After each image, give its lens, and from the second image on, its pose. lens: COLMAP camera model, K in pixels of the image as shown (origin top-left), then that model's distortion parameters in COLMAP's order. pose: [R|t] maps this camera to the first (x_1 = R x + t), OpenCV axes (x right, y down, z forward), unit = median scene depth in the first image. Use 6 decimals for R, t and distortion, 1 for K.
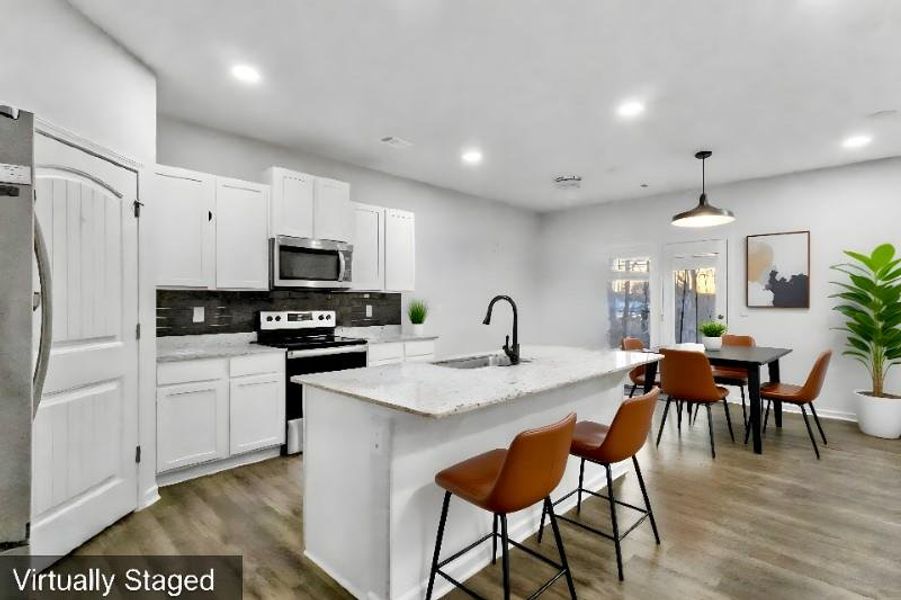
lens RADIAL K [[453.3, 0, 450.5], [0, 453.3, 300.0], [0, 0, 1]] dist [0.016110, 0.000089]
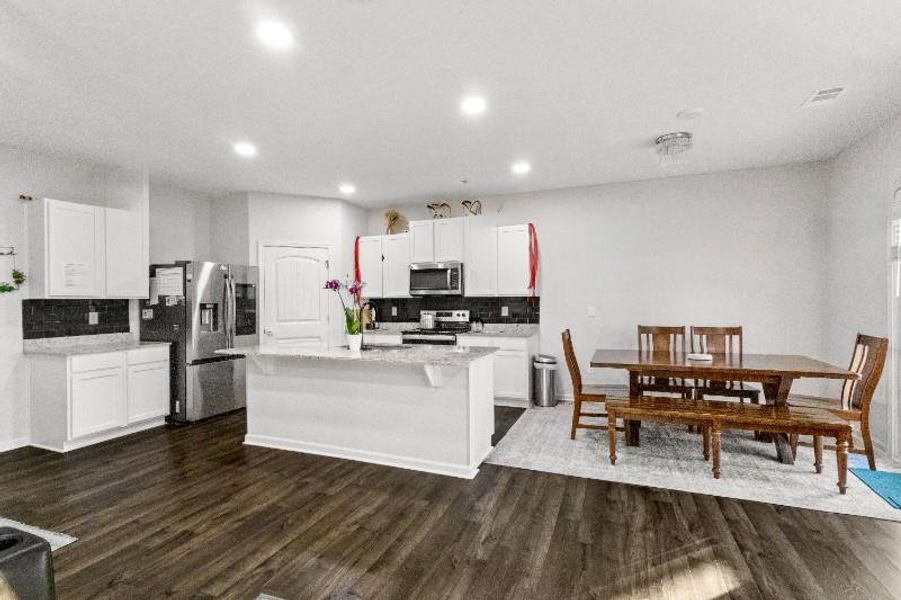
lens RADIAL K [[420.4, 0, 447.7], [0, 420.4, 305.1], [0, 0, 1]] dist [-0.000528, 0.000483]
pose [[0.376819, 0.002626, -0.926283, 0.960763], [0.010445, 0.999920, 0.007084, -0.002727], [0.926228, -0.012344, 0.376761, 0.494477]]
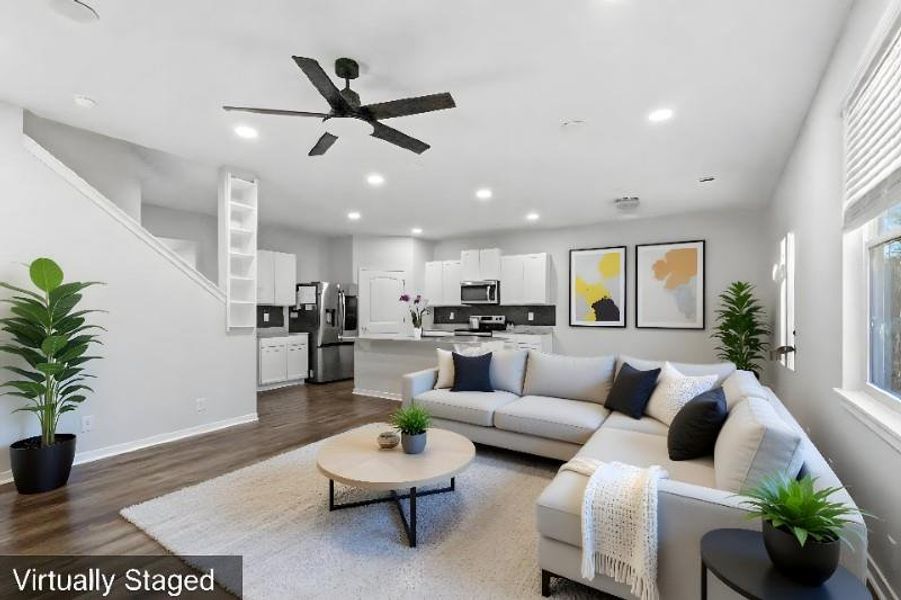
lens RADIAL K [[420.4, 0, 447.7], [0, 420.4, 305.1], [0, 0, 1]] dist [-0.000528, 0.000483]
pose [[0.195358, -0.012586, -0.980651, 1.484279], [0.003272, 0.999920, -0.012181, 0.001223], [0.980727, -0.000829, 0.195383, 0.466789]]
